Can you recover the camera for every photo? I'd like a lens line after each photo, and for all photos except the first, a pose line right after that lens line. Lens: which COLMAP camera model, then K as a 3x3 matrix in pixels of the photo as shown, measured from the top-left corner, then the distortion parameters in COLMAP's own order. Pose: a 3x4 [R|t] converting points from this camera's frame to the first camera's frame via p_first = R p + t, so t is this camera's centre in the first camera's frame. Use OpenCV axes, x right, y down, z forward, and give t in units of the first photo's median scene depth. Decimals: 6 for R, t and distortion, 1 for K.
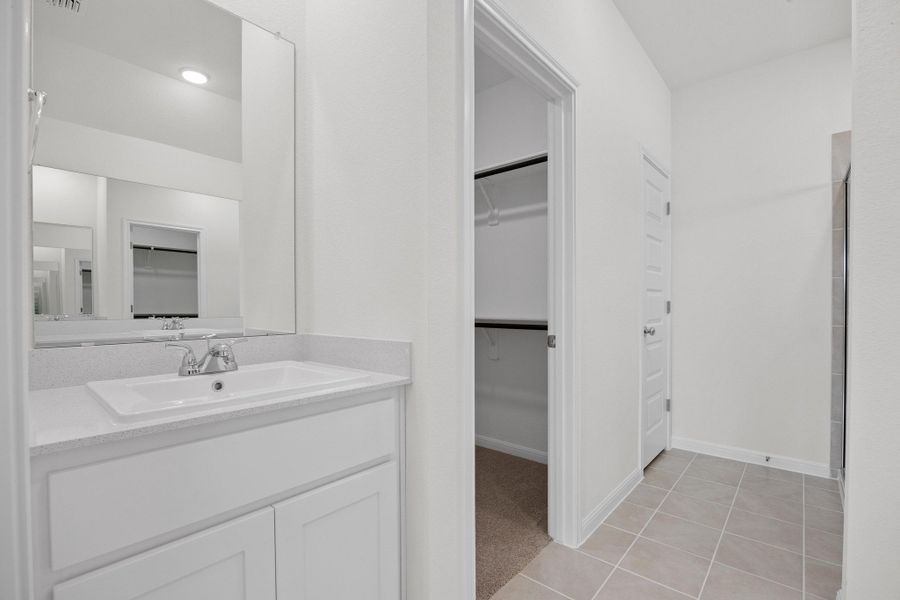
lens RADIAL K [[404.6, 0, 453.4], [0, 404.6, 309.3], [0, 0, 1]] dist [-0.003643, -0.000645]
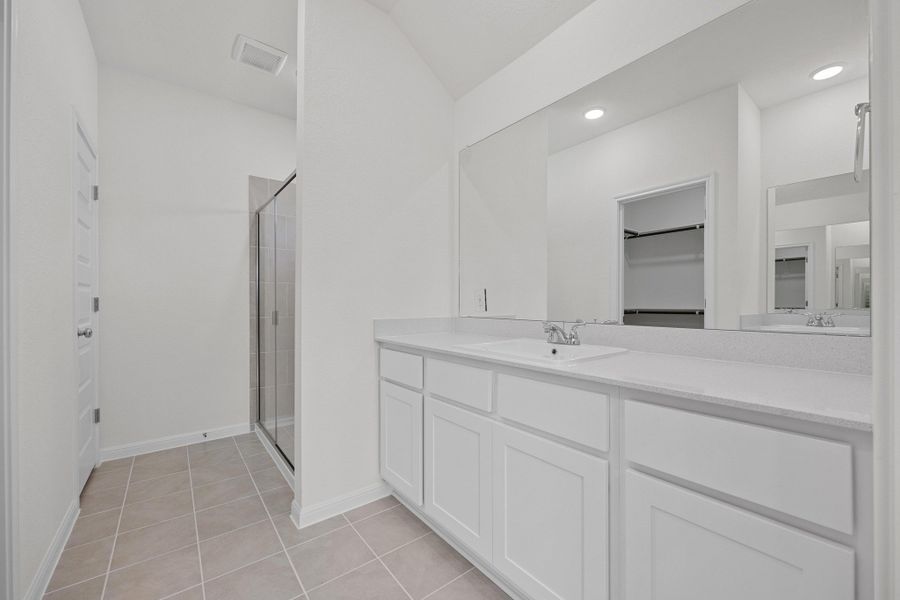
lens RADIAL K [[361.7, 0, 453.4], [0, 361.7, 302.6], [0, 0, 1]] dist [-0.001908, -0.000273]
pose [[0.193507, 0.000666, 0.981099, -0.106710], [0.009517, 0.999951, -0.002556, -0.000159], [-0.981053, 0.009832, 0.193492, 0.098271]]
